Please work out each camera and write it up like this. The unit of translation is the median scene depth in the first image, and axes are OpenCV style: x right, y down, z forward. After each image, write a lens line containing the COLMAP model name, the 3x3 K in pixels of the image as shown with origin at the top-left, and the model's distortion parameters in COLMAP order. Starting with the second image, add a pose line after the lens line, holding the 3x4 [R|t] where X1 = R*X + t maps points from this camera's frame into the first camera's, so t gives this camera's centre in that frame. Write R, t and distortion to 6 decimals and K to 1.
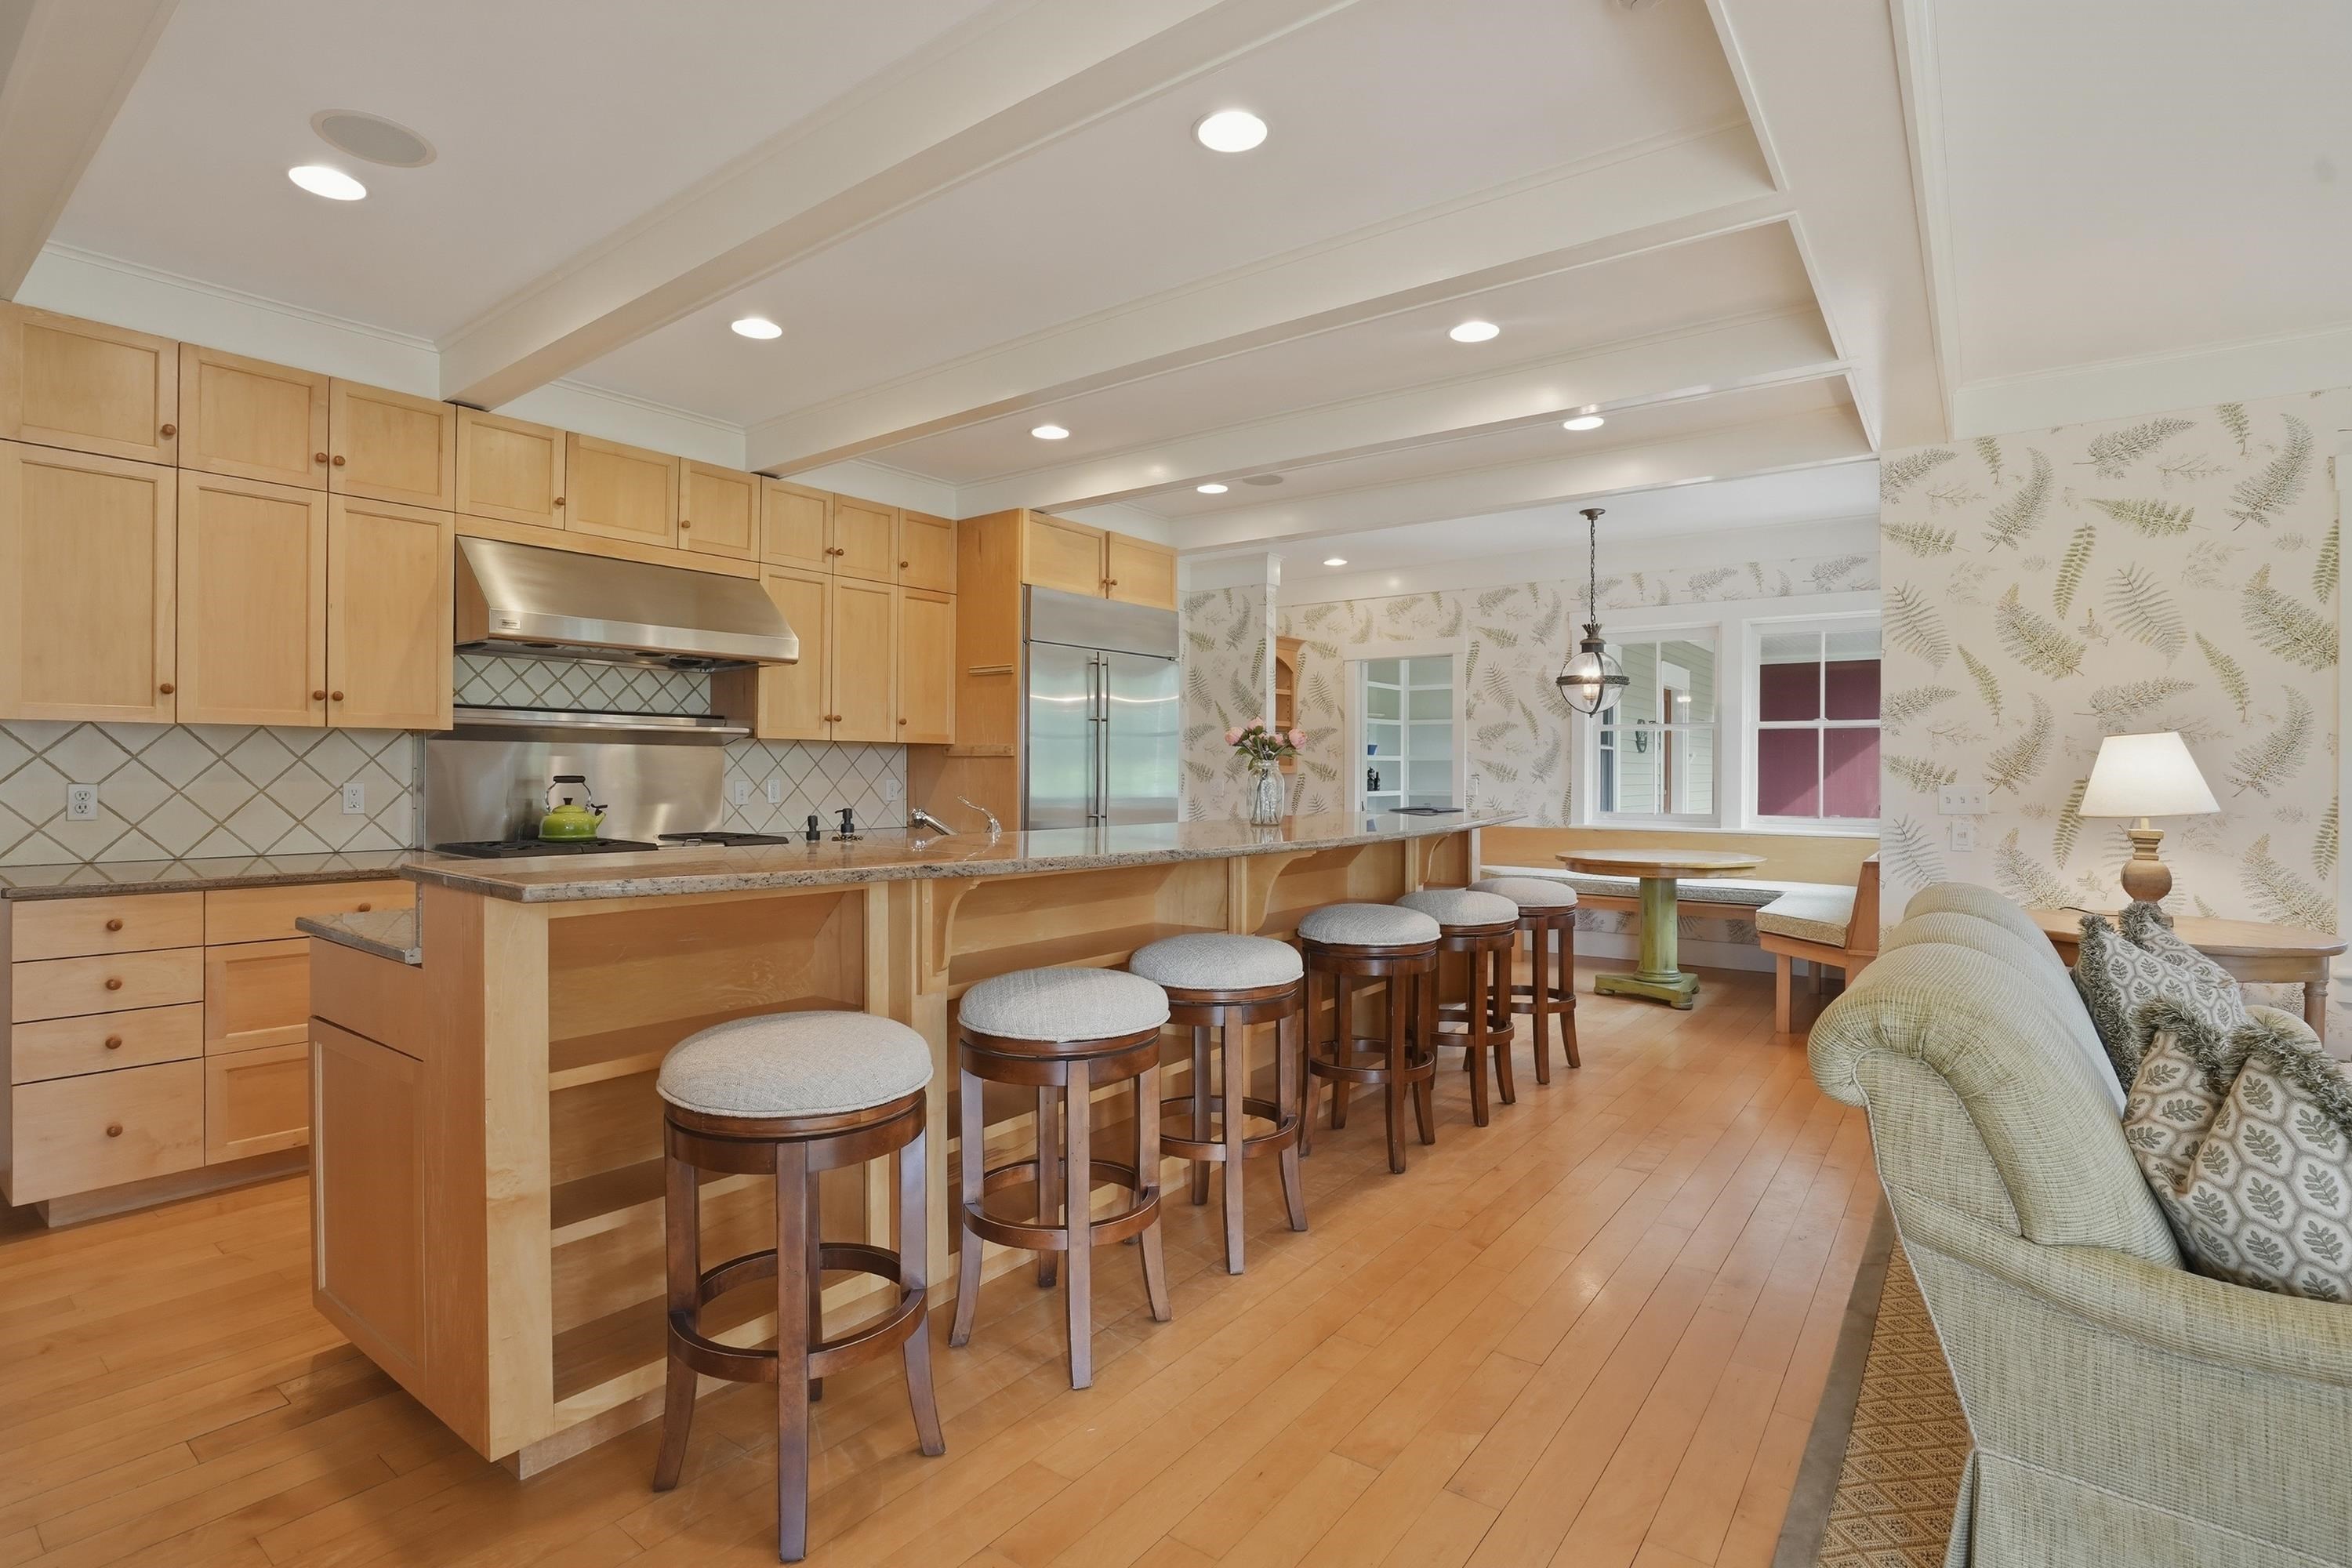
lens RADIAL K [[1115.8, 0, 1157.8], [0, 1115.8, 773.1], [0, 0, 1]] dist [-0.049429, 0.017783]
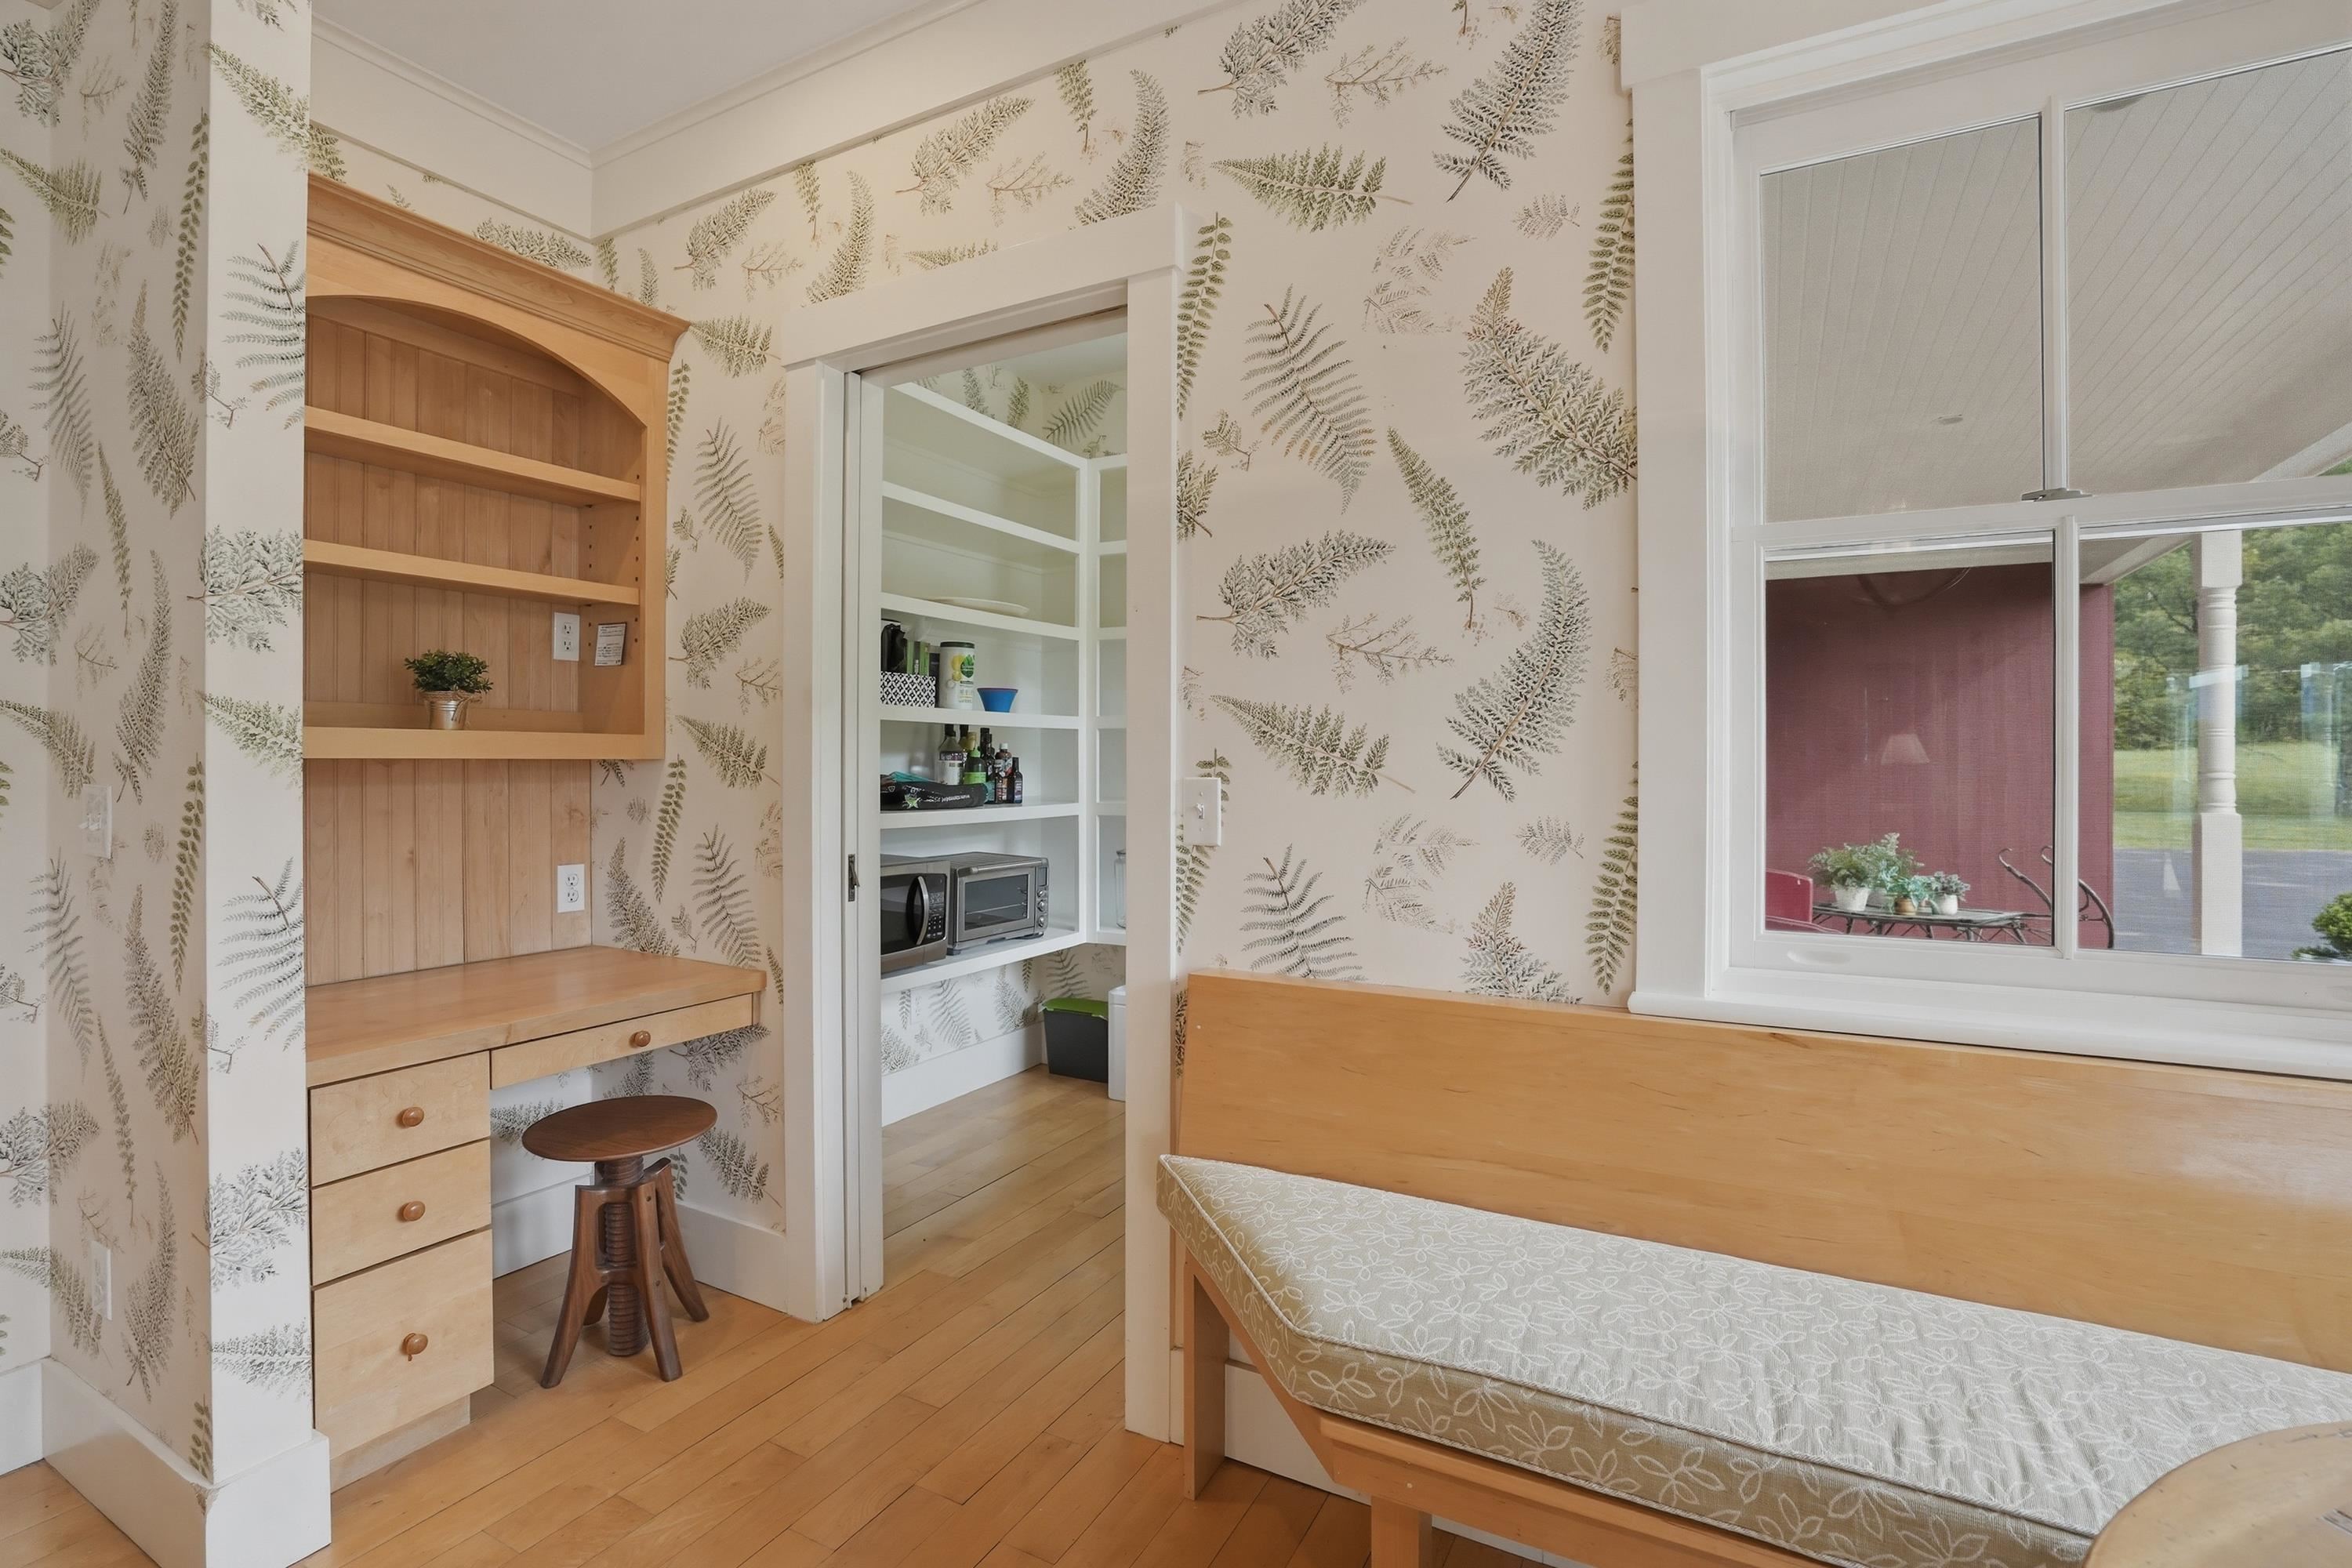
lens RADIAL K [[1115.8, 0, 1164.6], [0, 1115.8, 753.8], [0, 0, 1]] dist [-0.049429, 0.017783]
pose [[0.988824, -0.002410, 0.149070, 0.442026], [0.004047, 0.999935, -0.010681, 0.004007], [-0.149034, 0.011165, 0.988769, 1.410869]]
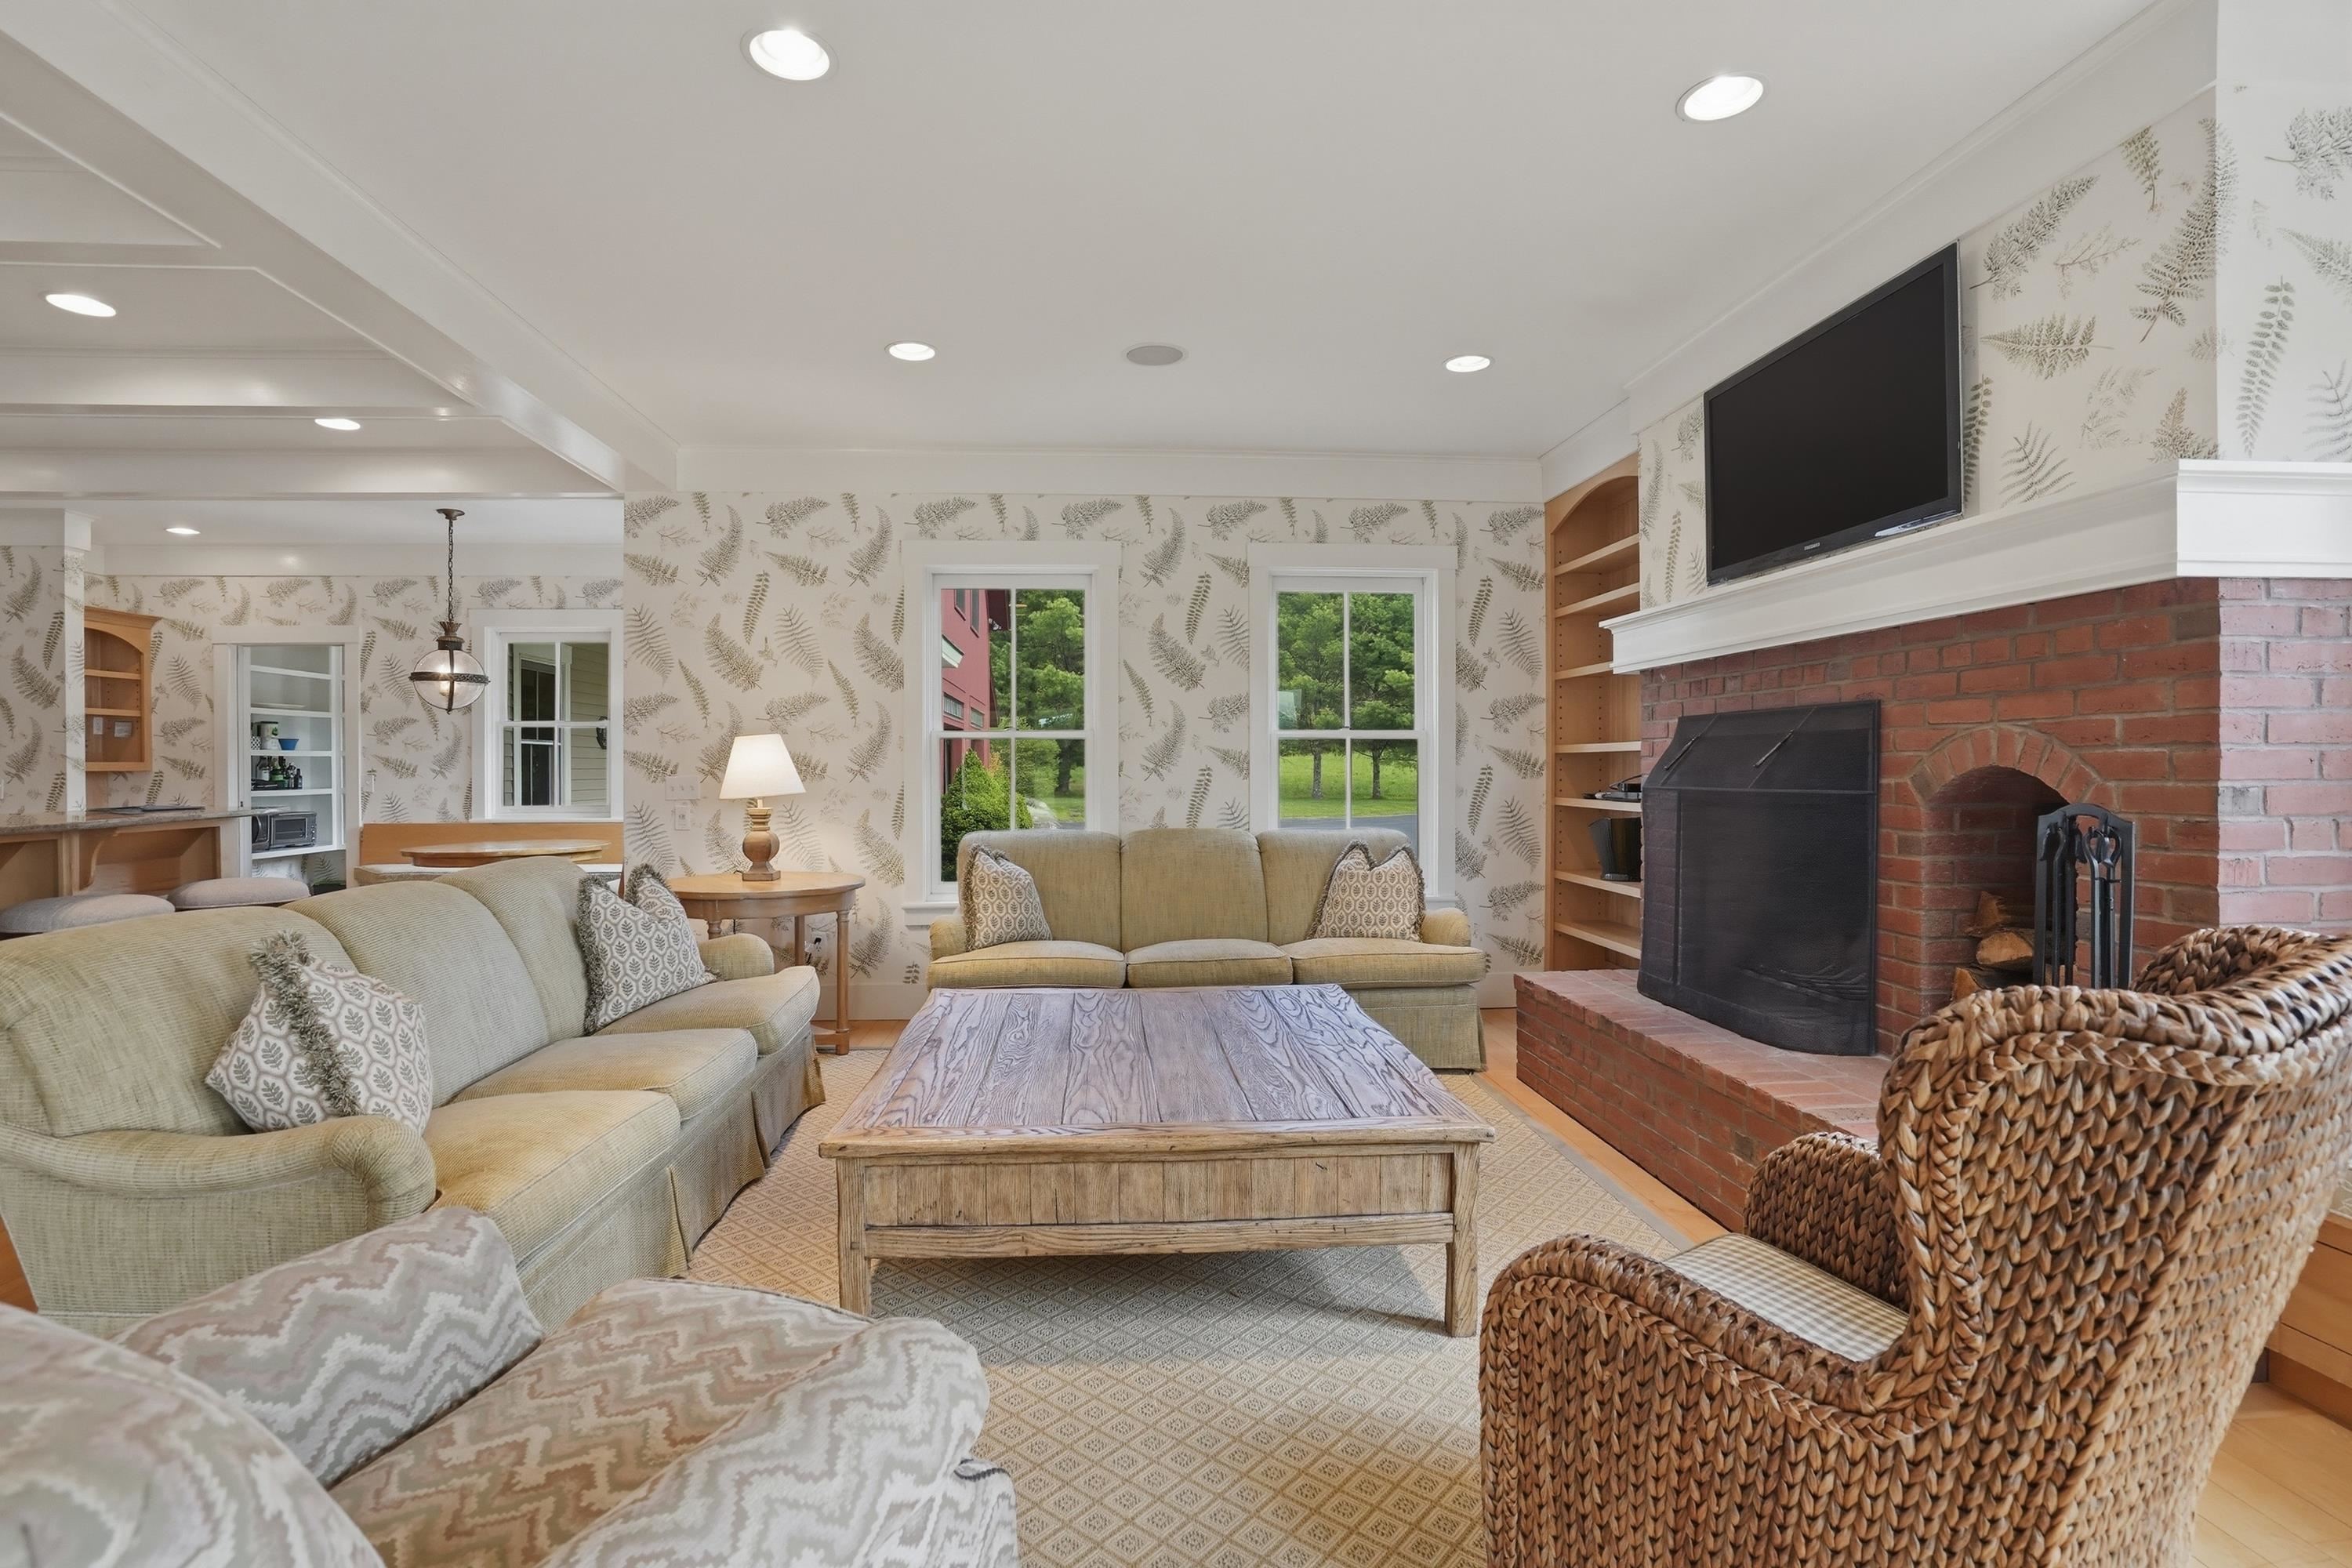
lens RADIAL K [[1115.8, 0, 1161.6], [0, 1115.8, 774.1], [0, 0, 1]] dist [-0.049429, 0.017783]
pose [[0.751950, -0.011037, 0.659127, 0.329026], [0.007986, 0.999939, 0.007633, 0.003513], [-0.659171, -0.000476, 0.751993, -0.276332]]
